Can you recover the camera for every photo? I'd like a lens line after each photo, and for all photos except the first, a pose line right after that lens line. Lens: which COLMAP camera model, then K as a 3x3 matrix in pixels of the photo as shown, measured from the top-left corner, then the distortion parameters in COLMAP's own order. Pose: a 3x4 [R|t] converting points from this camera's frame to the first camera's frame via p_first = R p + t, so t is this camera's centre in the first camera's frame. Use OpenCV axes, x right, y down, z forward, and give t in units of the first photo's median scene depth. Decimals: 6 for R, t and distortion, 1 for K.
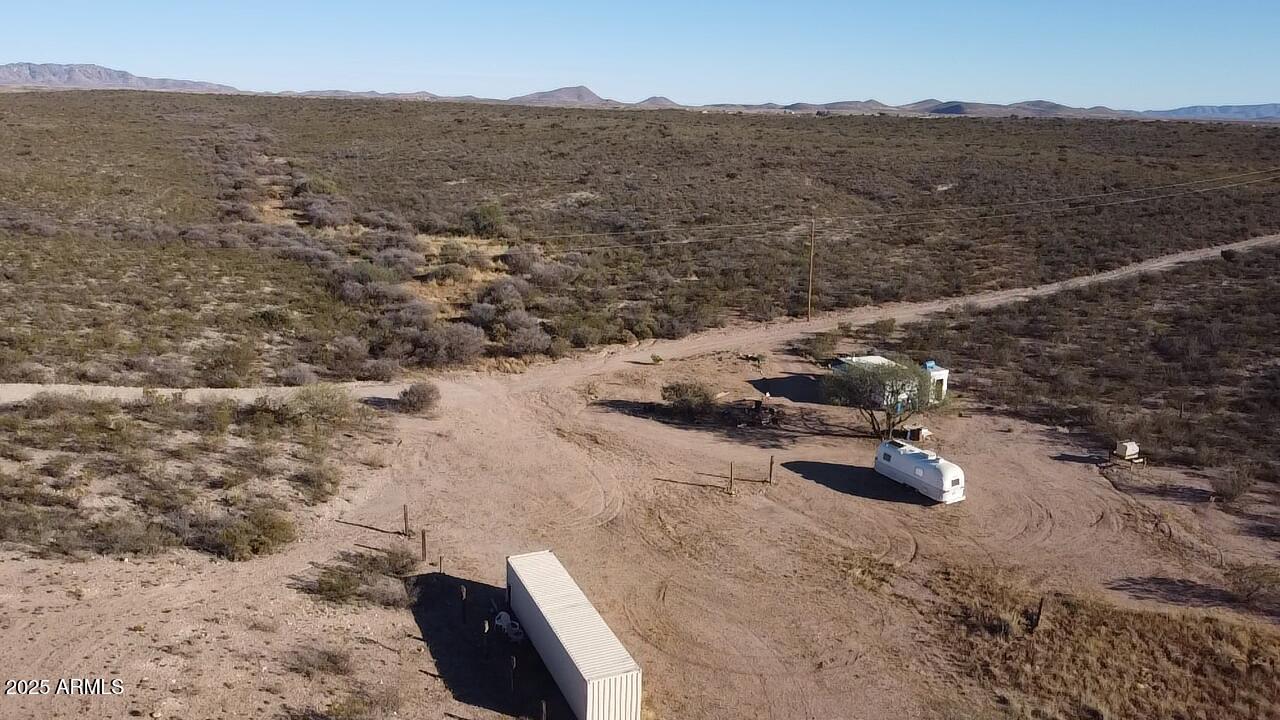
lens RADIAL K [[971.9, 0, 640.0], [0, 971.9, 360.0], [0, 0, 1]] dist [-0.010328, -0.001916]
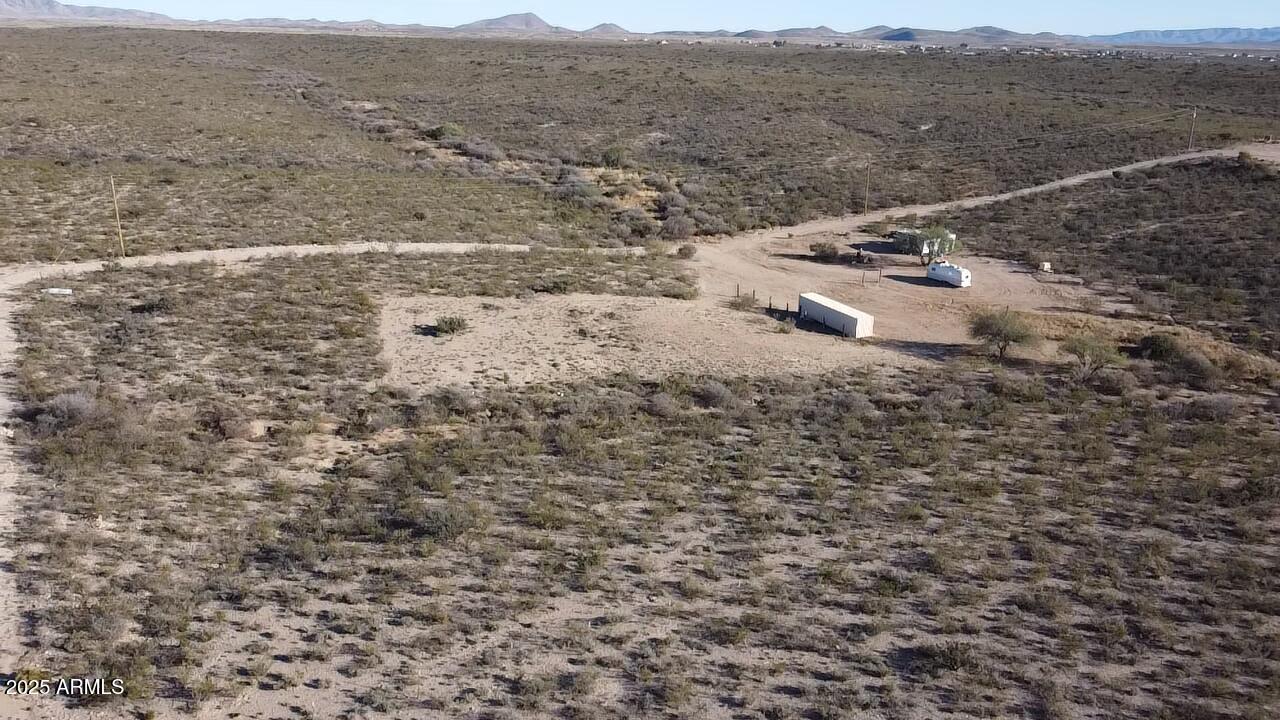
lens RADIAL K [[971.9, 0, 640.0], [0, 971.9, 360.0], [0, 0, 1]] dist [-0.010328, -0.001916]
pose [[0.998626, -0.020462, 0.048234, -0.304493], [0.017041, 0.997379, 0.070313, 0.084647], [-0.049546, -0.069395, 0.996358, -0.677510]]
